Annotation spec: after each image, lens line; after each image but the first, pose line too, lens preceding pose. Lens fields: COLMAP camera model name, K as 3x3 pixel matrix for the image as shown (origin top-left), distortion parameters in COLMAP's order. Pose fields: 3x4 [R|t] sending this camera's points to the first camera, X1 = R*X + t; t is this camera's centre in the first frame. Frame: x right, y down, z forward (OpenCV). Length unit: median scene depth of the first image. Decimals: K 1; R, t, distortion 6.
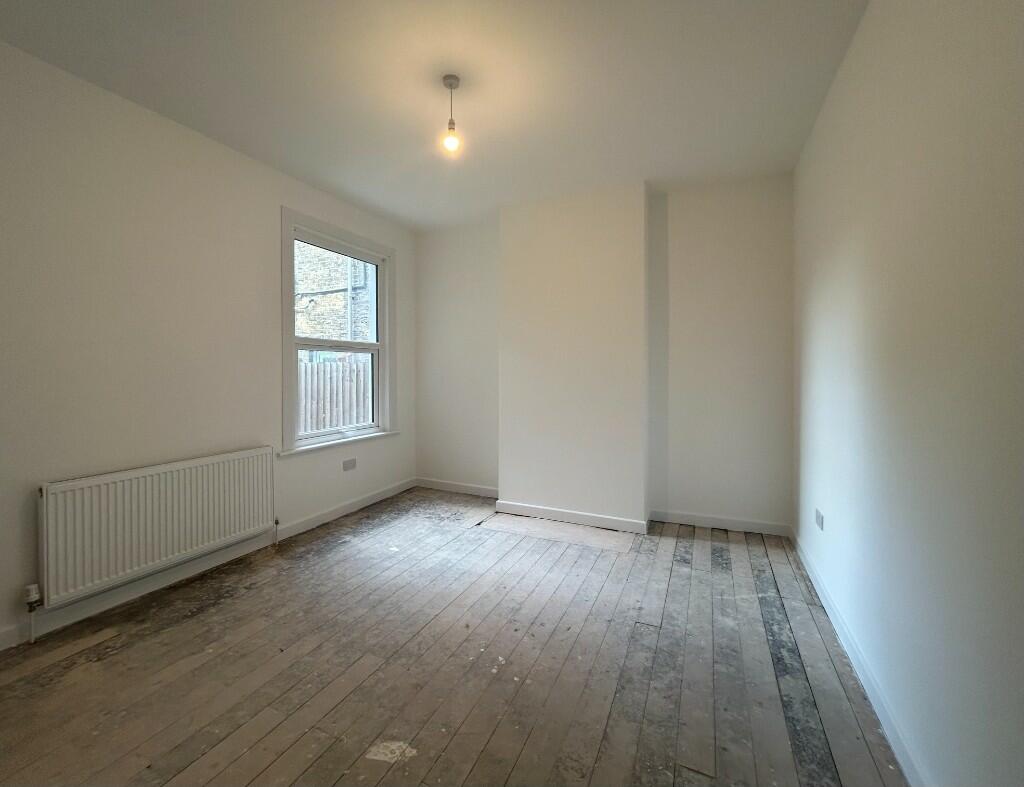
lens RADIAL K [[427.2, 0, 528.2], [0, 427.2, 390.8], [0, 0, 1]] dist [-0.001929, 0.000273]
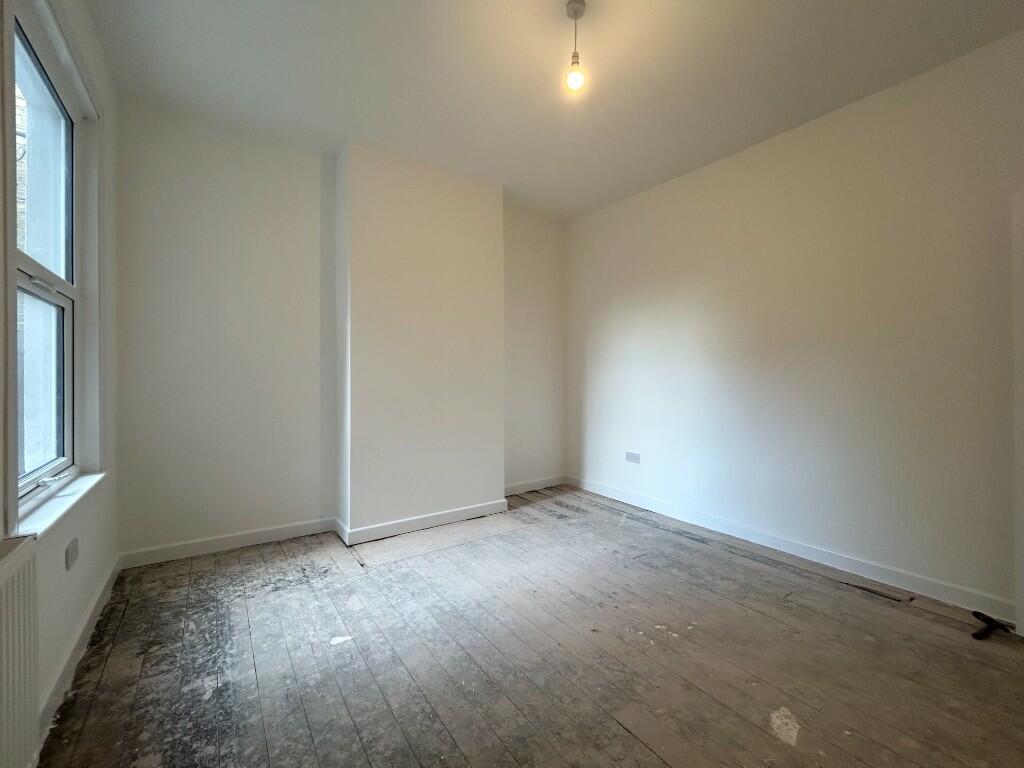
lens RADIAL K [[412.7, 0, 512.0], [0, 412.7, 384.0], [0, 0, 1]] dist [-0.000952, 0.001087]
pose [[0.516203, -0.011825, 0.856384, -0.682272], [0.037419, 0.999261, -0.008757, 0.025928], [-0.855648, 0.036566, 0.516264, 0.483205]]
